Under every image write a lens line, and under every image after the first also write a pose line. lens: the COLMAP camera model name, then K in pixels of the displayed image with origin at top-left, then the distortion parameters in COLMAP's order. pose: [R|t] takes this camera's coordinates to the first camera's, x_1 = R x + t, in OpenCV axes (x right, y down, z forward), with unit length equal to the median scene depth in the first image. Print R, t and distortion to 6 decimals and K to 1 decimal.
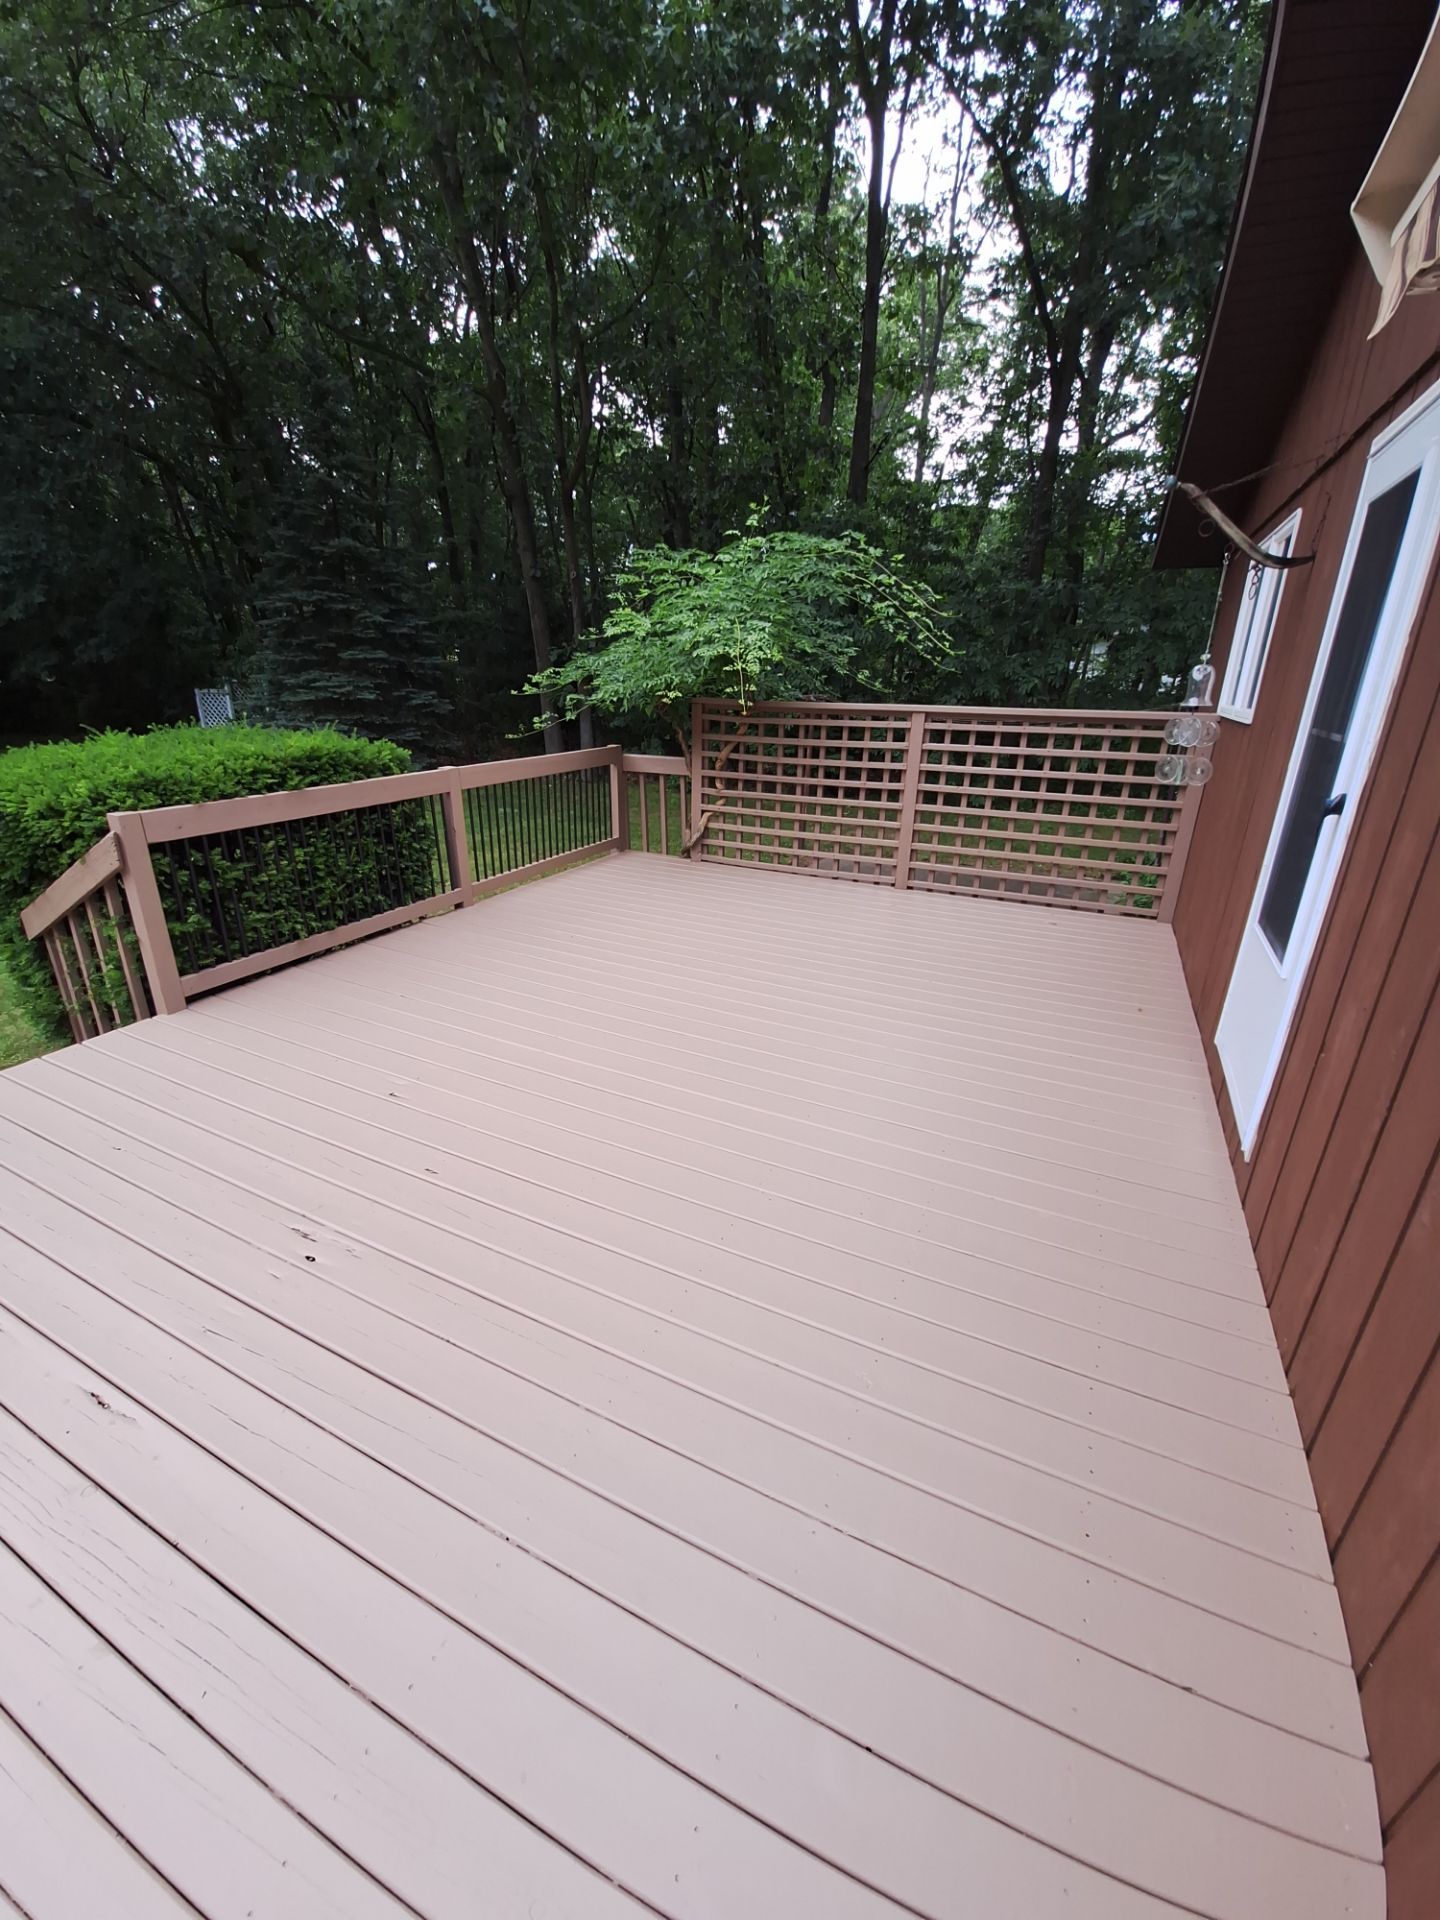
lens RADIAL K [[756.5, 0, 715.9], [0, 756.5, 950.8], [0, 0, 1]] dist [0.010265, -0.015054]
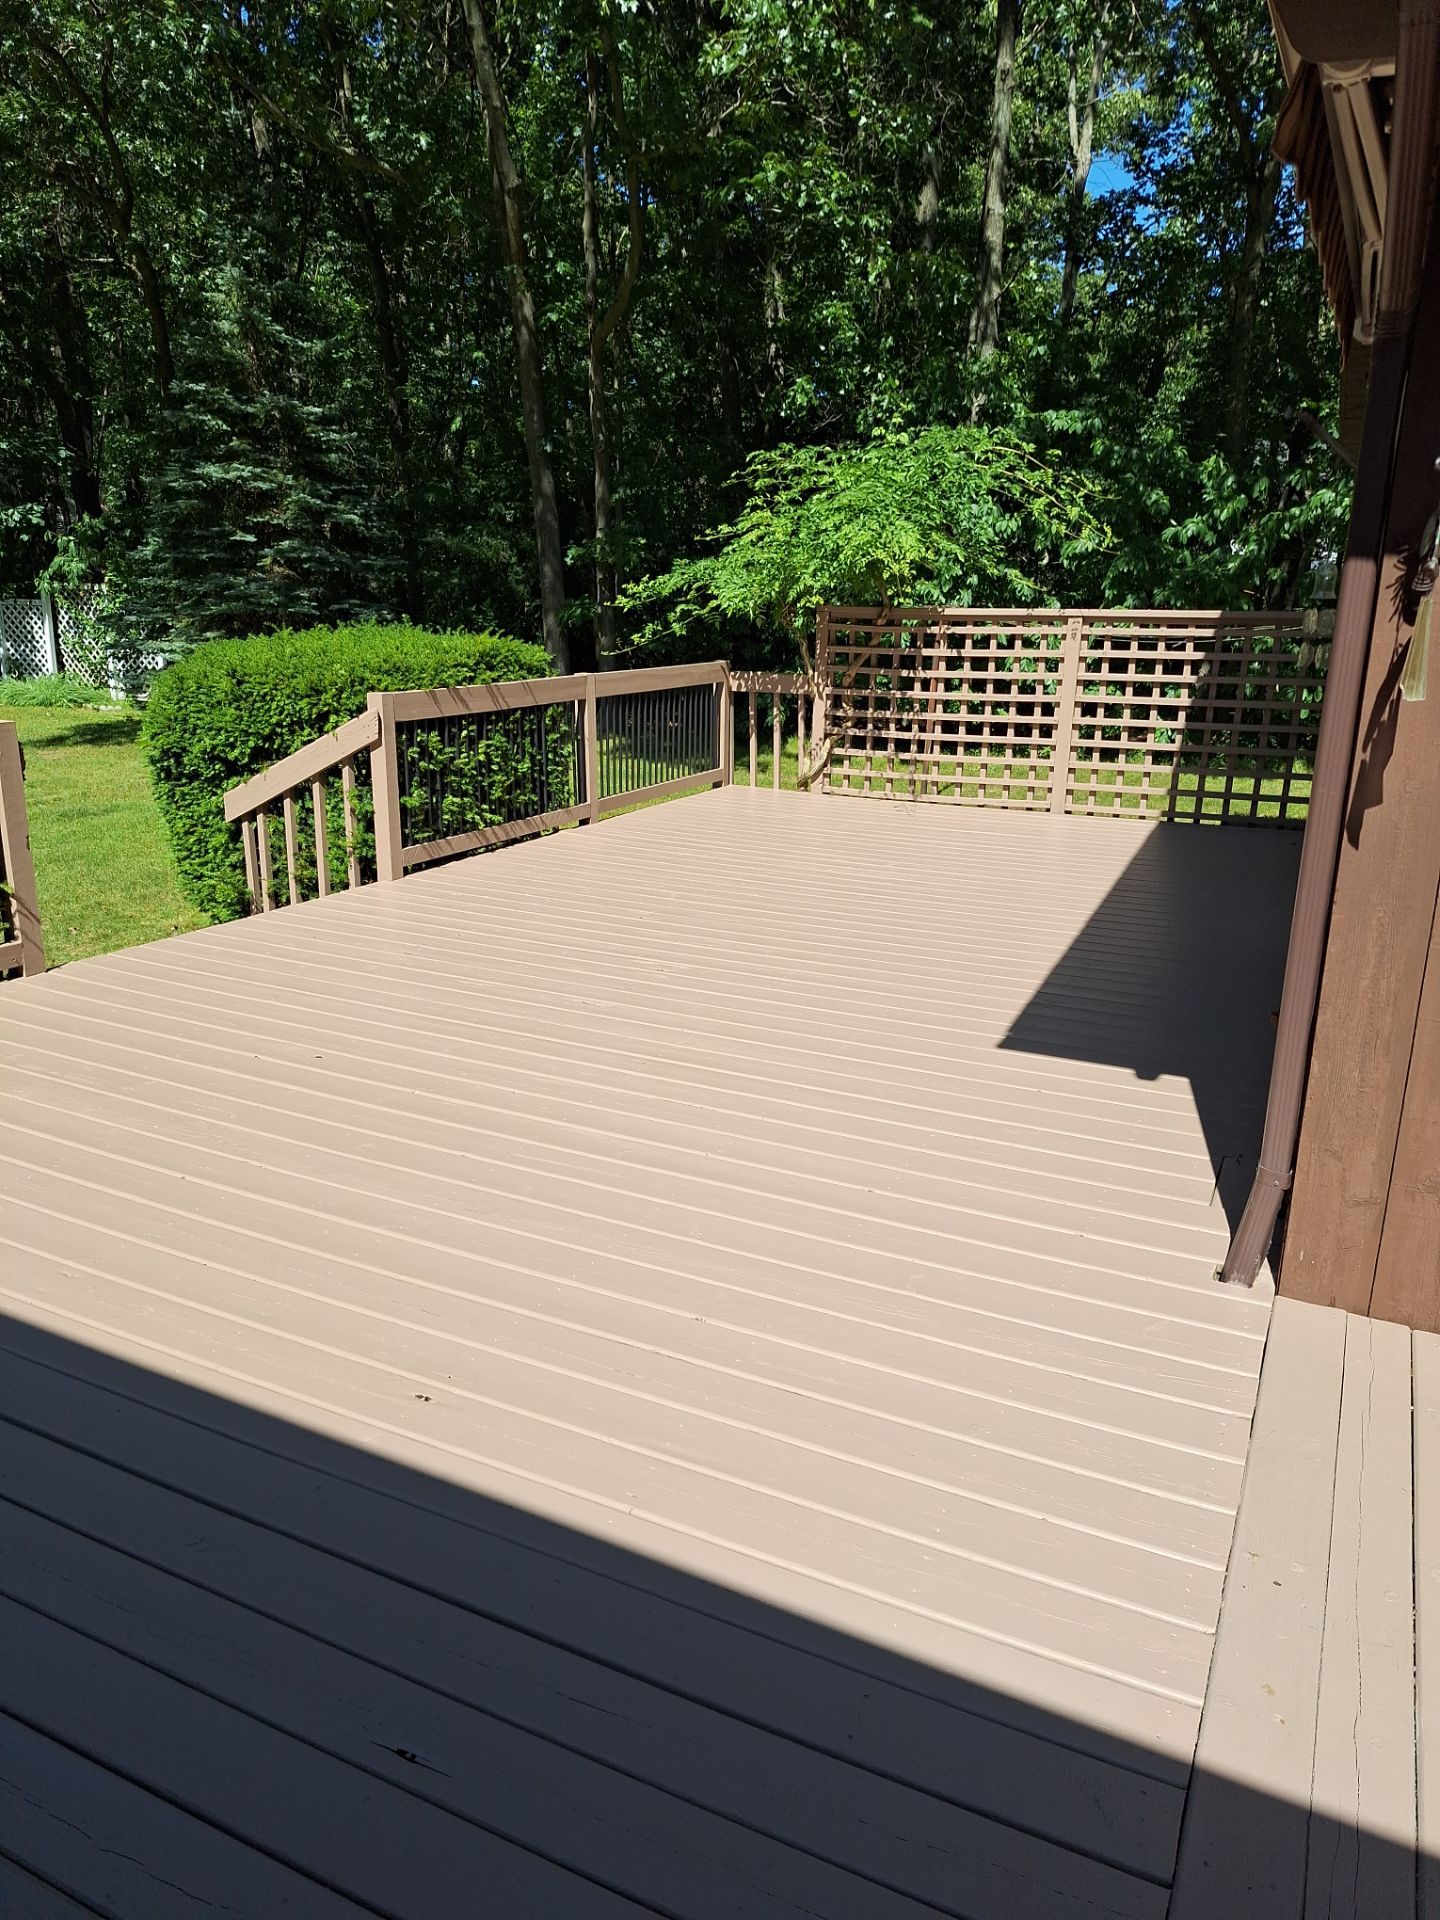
lens RADIAL K [[1325.0, 0, 723.2], [0, 1325.0, 955.8], [0, 0, 1]] dist [0.093075, -0.099926]
pose [[0.999982, 0.001932, -0.005672, -0.158577], [-0.002378, 0.996814, -0.079725, 0.234962], [0.005500, 0.079737, 0.996801, -0.616124]]
